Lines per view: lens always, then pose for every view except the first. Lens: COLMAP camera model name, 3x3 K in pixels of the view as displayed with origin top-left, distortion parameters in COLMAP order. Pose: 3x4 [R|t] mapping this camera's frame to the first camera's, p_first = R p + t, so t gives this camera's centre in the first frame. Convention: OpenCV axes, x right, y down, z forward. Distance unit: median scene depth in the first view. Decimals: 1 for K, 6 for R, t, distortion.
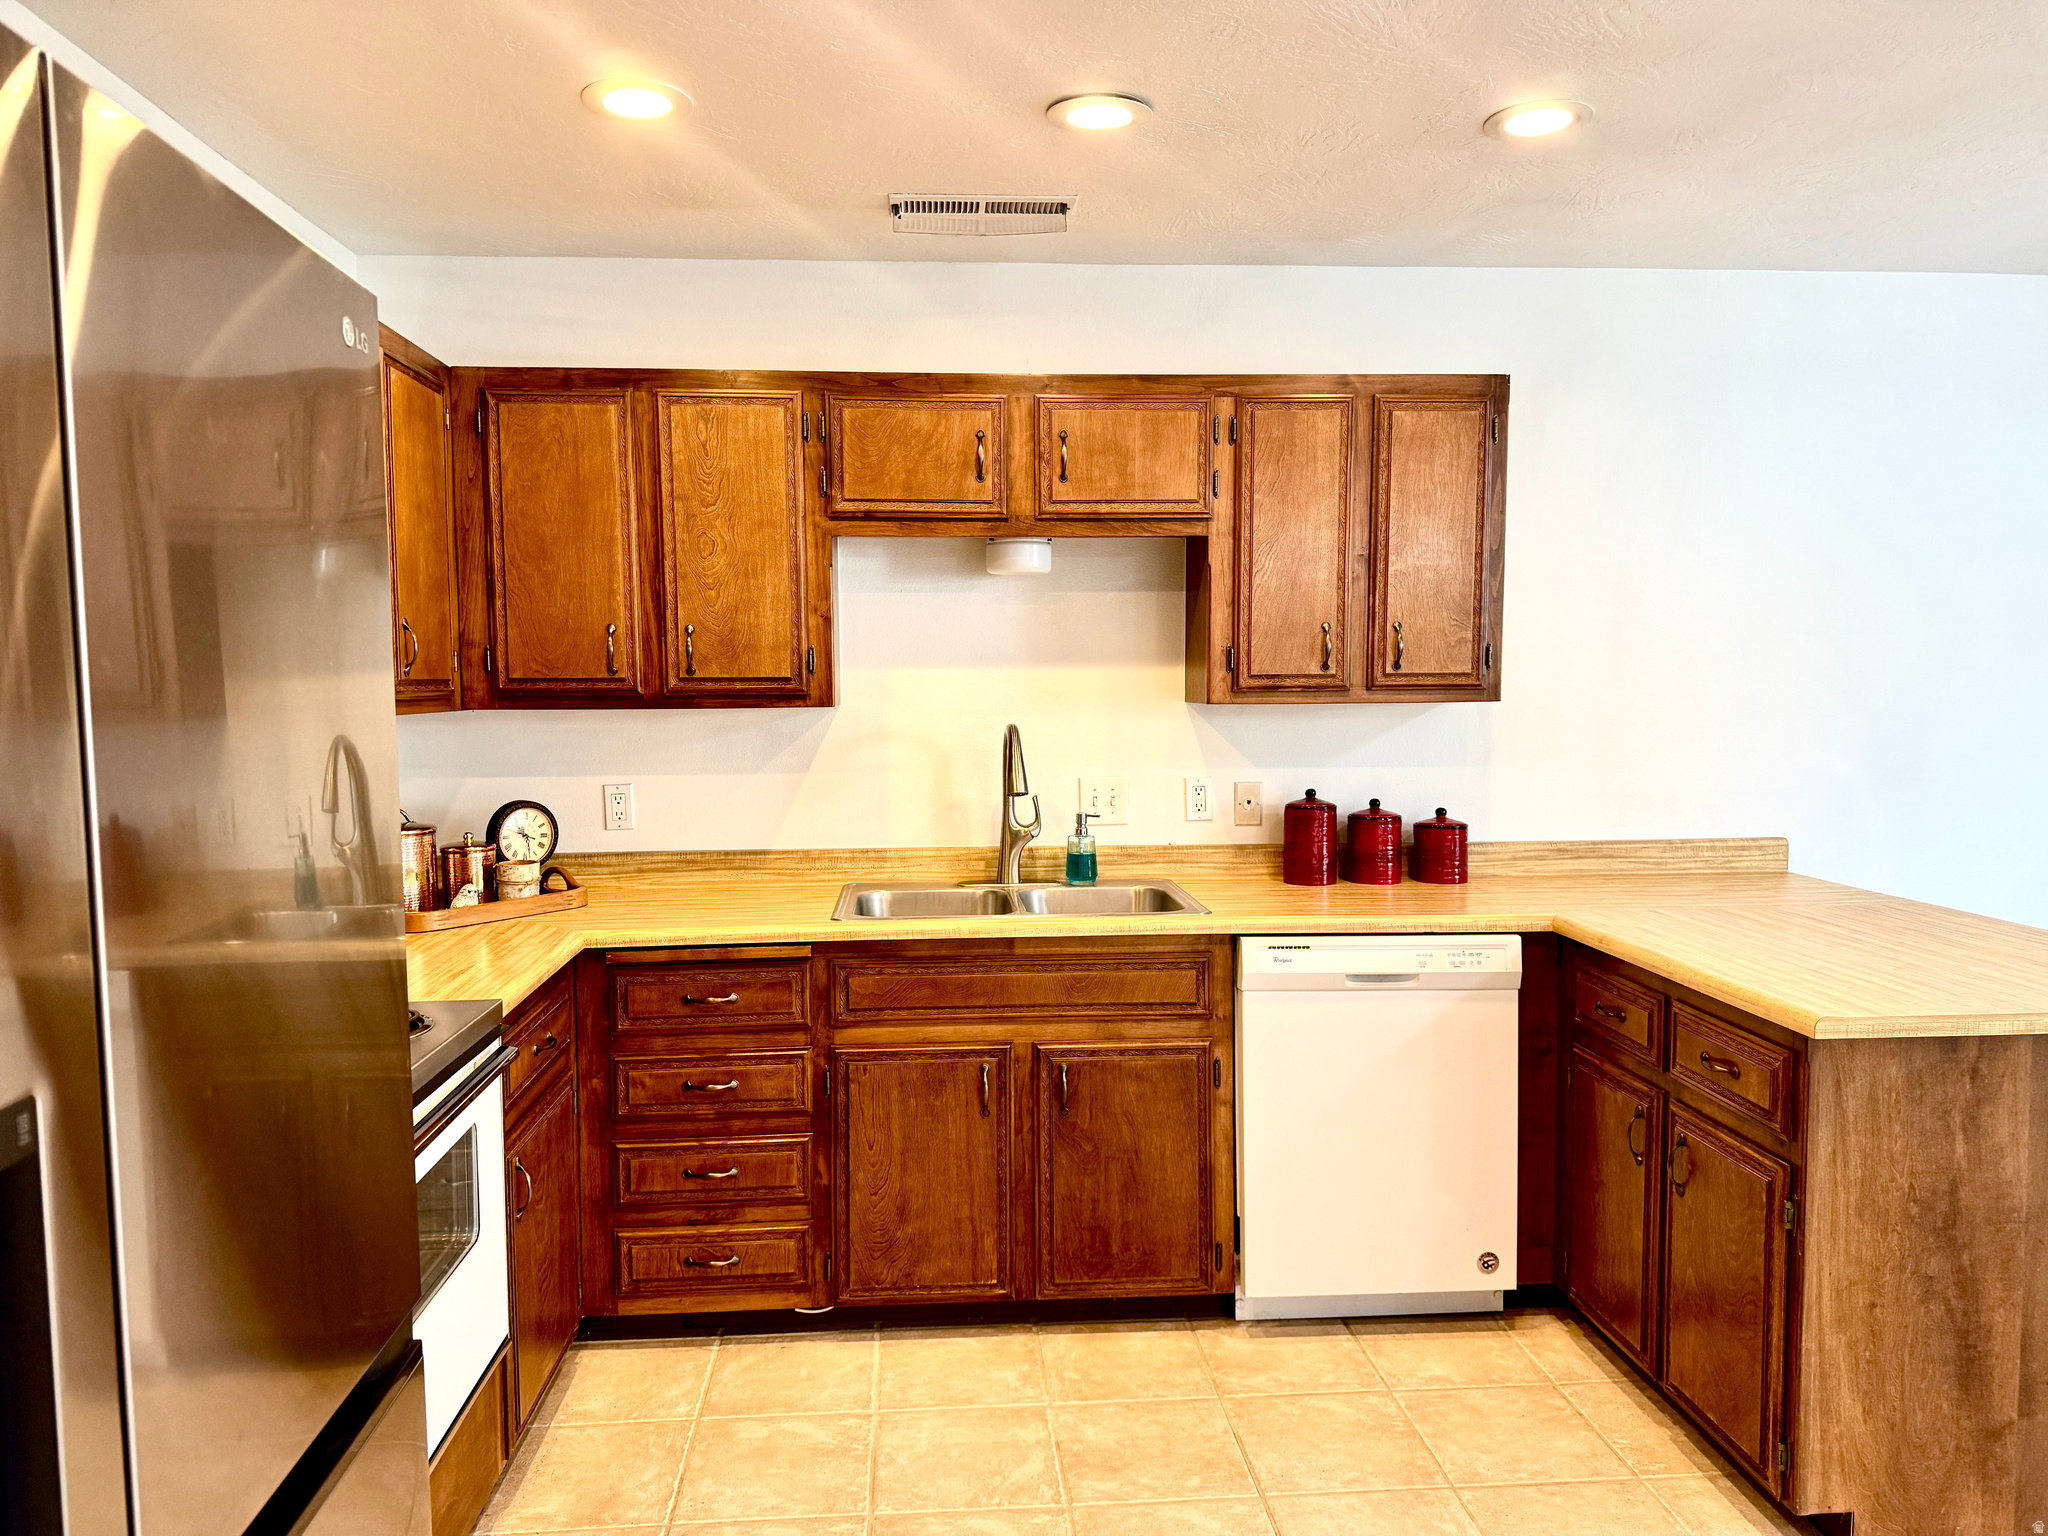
lens RADIAL K [[1441.8, 0, 1034.6], [0, 1441.8, 760.9], [0, 0, 1]] dist [0.114880, -0.131882]
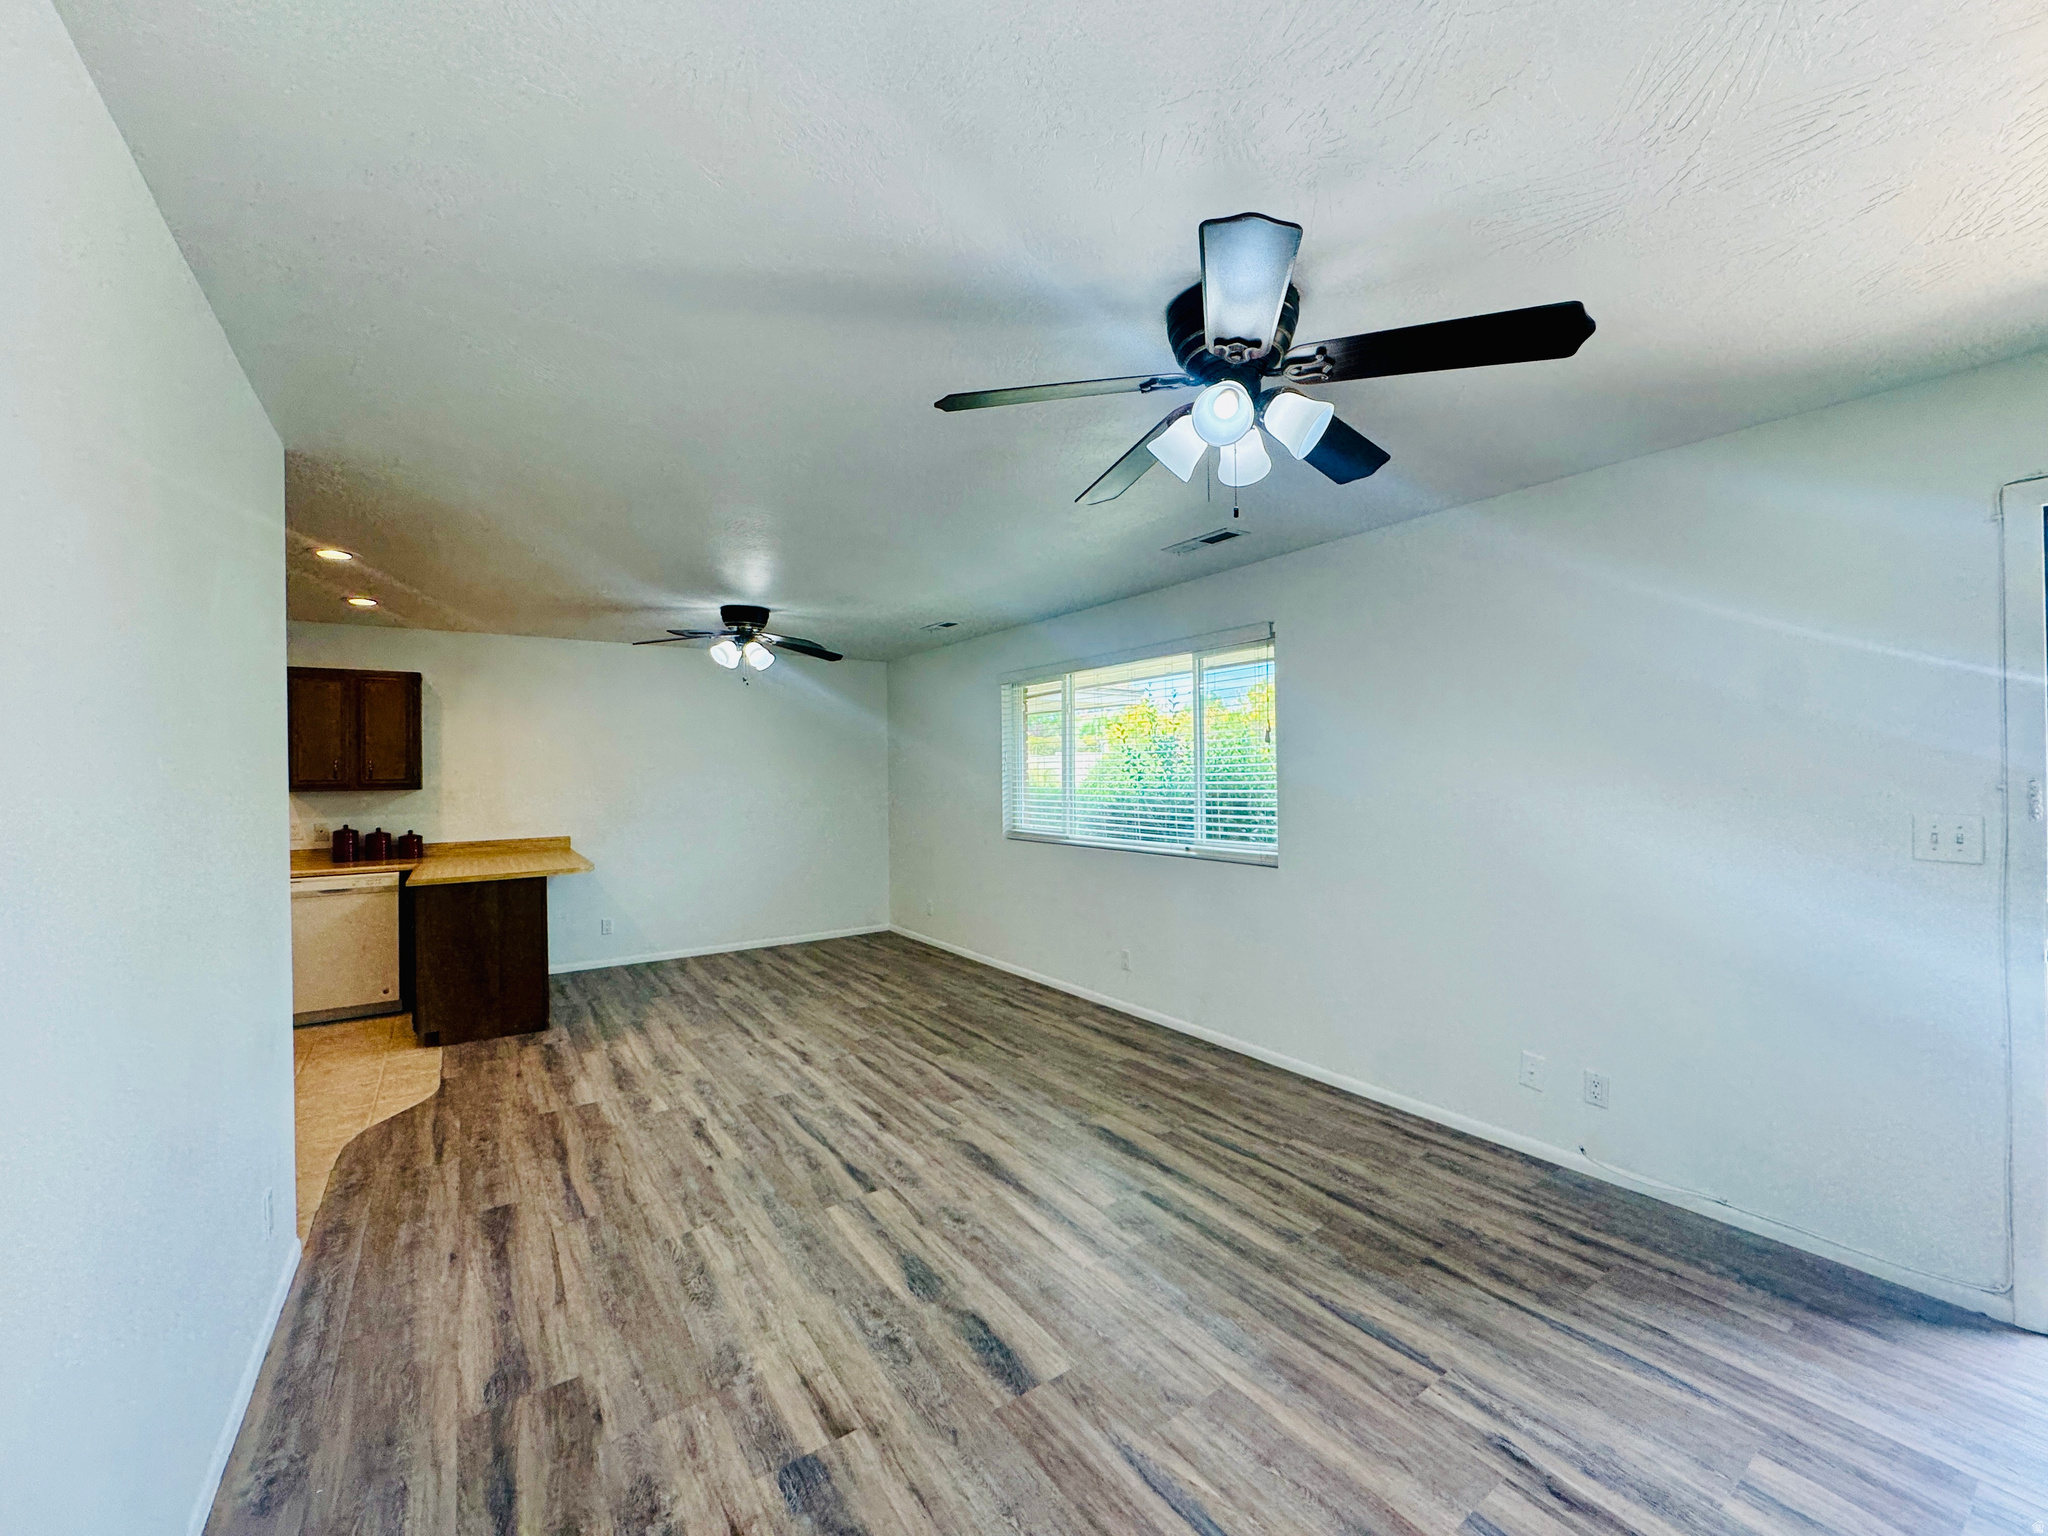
lens RADIAL K [[828.2, 0, 1033.1], [0, 828.2, 766.6], [0, 0, 1]] dist [0.020515, 0.000078]
pose [[0.866275, -0.001313, 0.499566, 0.498989], [0.037813, 0.997300, -0.062947, 0.055823], [-0.498135, 0.073420, 0.863986, -0.882952]]
